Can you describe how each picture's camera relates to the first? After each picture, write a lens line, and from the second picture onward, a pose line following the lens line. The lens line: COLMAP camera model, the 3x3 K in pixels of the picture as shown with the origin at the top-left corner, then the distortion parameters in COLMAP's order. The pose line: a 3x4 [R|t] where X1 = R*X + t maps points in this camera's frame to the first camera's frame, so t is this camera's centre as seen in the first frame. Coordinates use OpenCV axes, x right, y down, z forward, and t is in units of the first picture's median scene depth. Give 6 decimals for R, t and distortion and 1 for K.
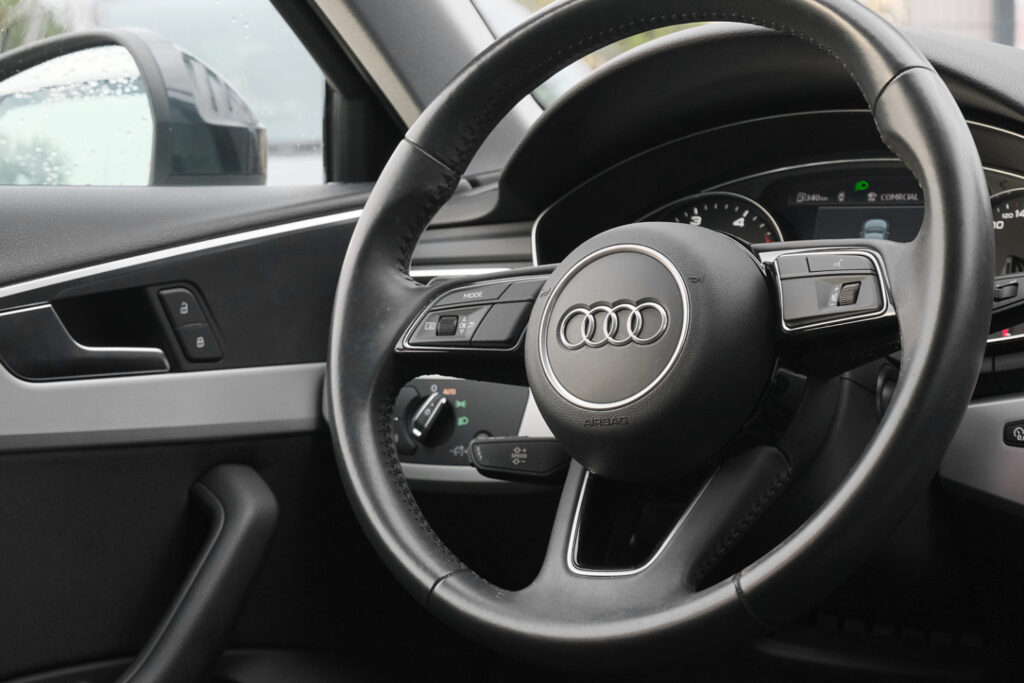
lens RADIAL K [[2010.5, 0, 512.0], [0, 2010.5, 341.5], [0, 0, 1]] dist [-0.055900, -0.221707]
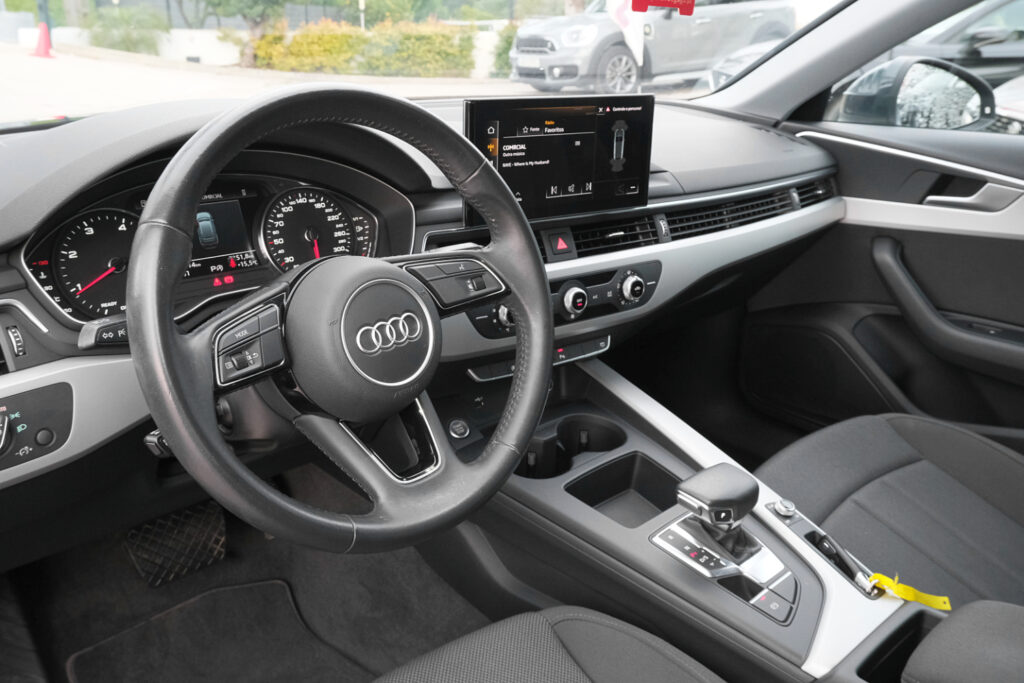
lens RADIAL K [[893.8, 0, 512.0], [0, 893.8, 341.5], [0, 0, 1]] dist [0.012080, -0.008523]
pose [[0.210765, -0.303872, 0.929107, -0.497233], [0.047183, 0.952512, 0.300823, -0.177265], [-0.976397, -0.019565, 0.215093, 0.633819]]
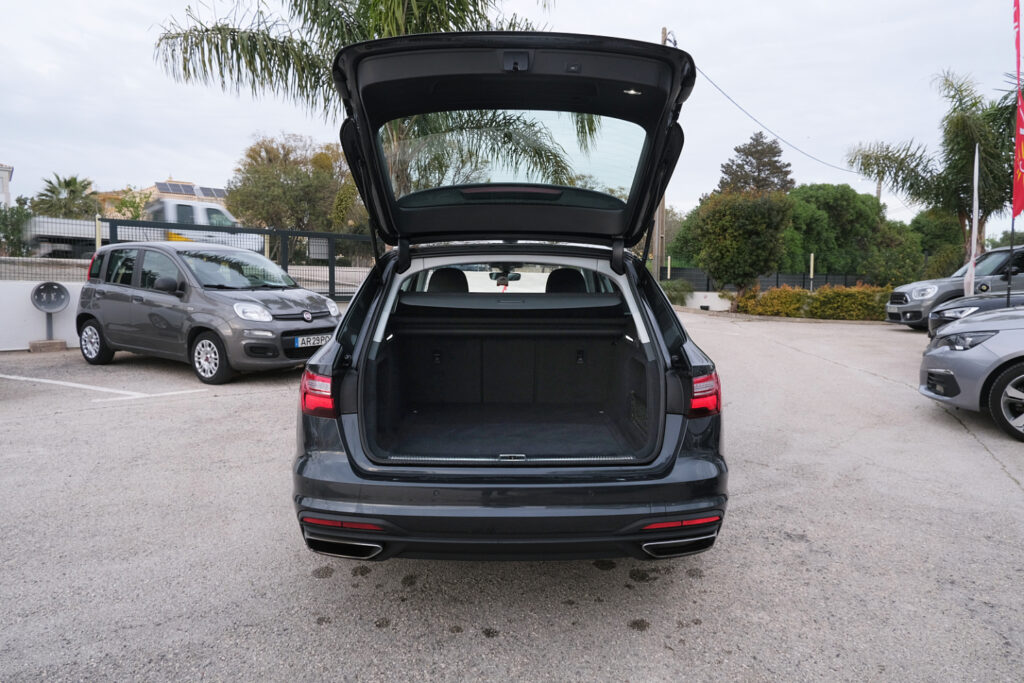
lens RADIAL K [[678.9, 0, 519.2], [0, 678.9, 339.1], [0, 0, 1]] dist [0.053896, 0.000534]
pose [[0.803066, -0.025751, 0.595334, -1.985059], [0.022773, 0.999662, 0.012520, 0.049920], [-0.595455, 0.003503, 0.803381, -2.547561]]
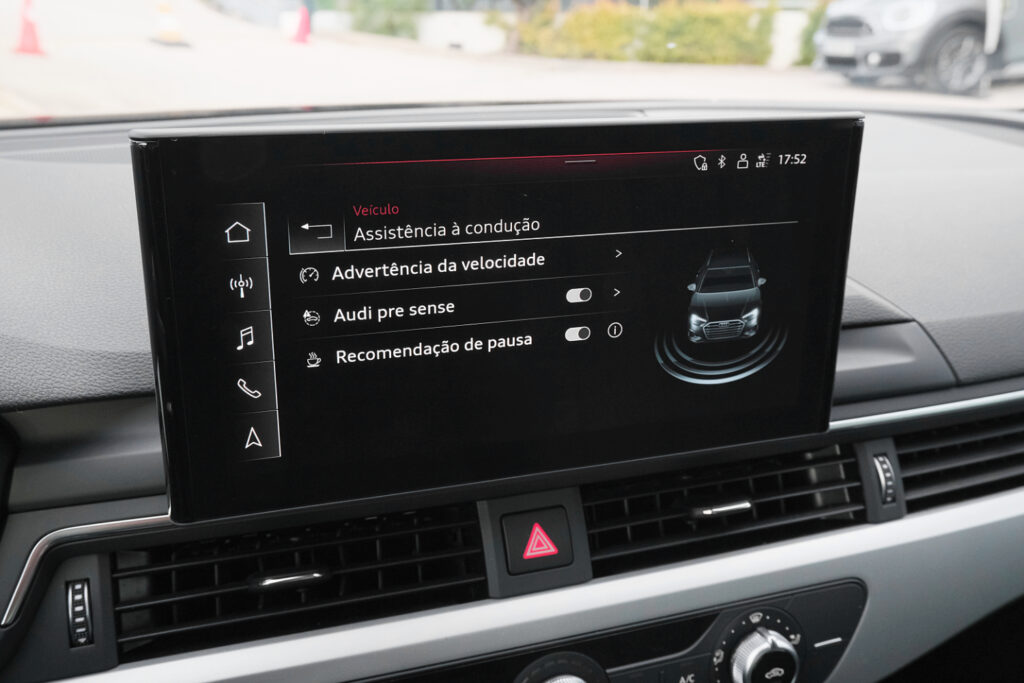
lens RADIAL K [[995.3, 0, 512.0], [0, 995.3, 341.5], [0, 0, 1]] dist [0.008431, 0.008353]
pose [[0.490182, -0.258292, 0.832470, 0.118225], [0.046520, 0.961475, 0.270926, -0.158588], [-0.870378, -0.094076, 0.483314, 0.627709]]
